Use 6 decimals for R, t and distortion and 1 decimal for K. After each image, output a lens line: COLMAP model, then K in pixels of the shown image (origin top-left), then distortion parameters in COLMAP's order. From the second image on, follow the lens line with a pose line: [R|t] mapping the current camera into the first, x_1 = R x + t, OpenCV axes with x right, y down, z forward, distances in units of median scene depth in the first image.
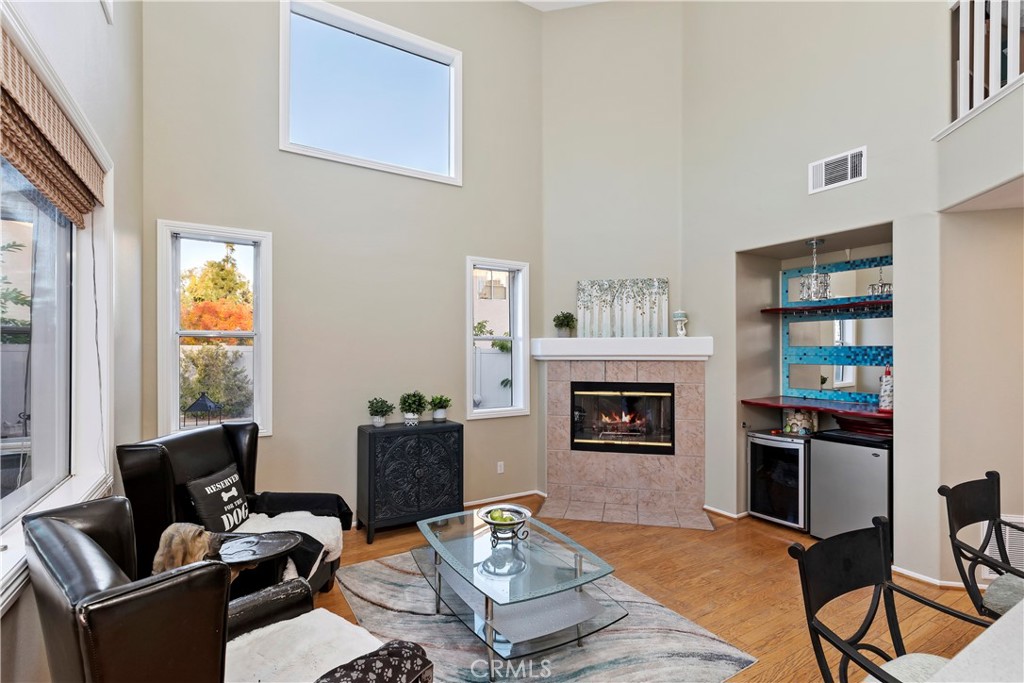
lens RADIAL K [[478.3, 0, 512.3], [0, 478.3, 347.1], [0, 0, 1]] dist [0.000738, -0.000053]
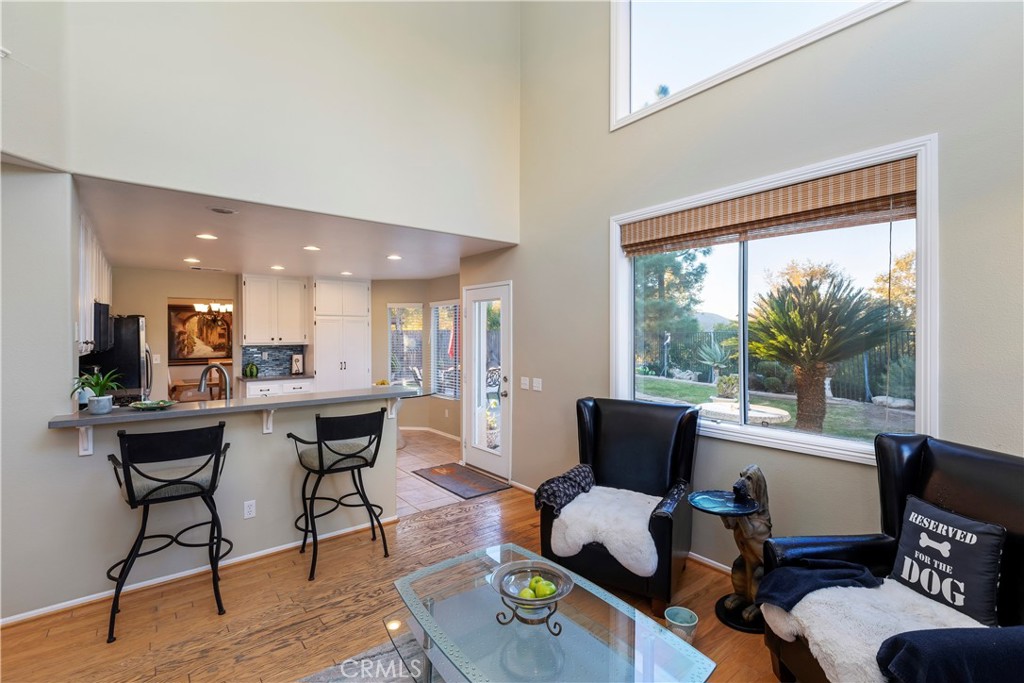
lens RADIAL K [[465.9, 0, 509.6], [0, 465.9, 339.9], [0, 0, 1]] dist [0.001612, 0.000336]
pose [[-0.992300, 0.003813, -0.123798, 0.052008], [0.003307, 0.999985, 0.004291, 0.007237], [0.123813, 0.003848, -0.992298, 0.934576]]
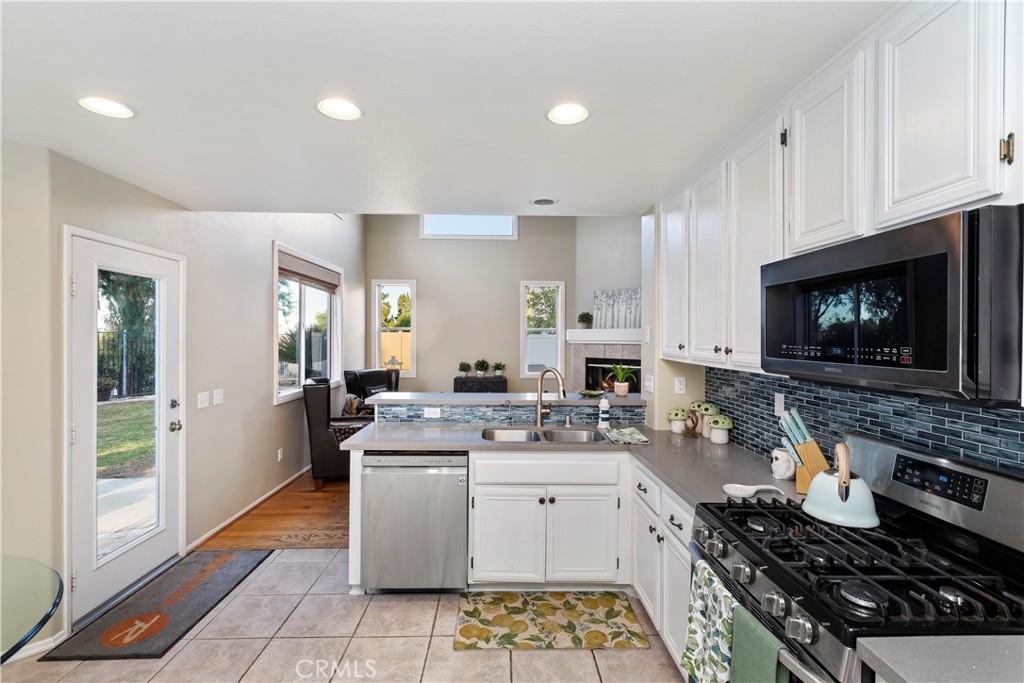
lens RADIAL K [[465.9, 0, 509.6], [0, 465.9, 339.9], [0, 0, 1]] dist [0.001612, 0.000336]
pose [[0.867671, 0.005453, -0.497109, 0.696616], [0.000268, 0.999935, 0.011438, -0.002313], [0.497138, -0.010058, 0.867613, -0.443239]]
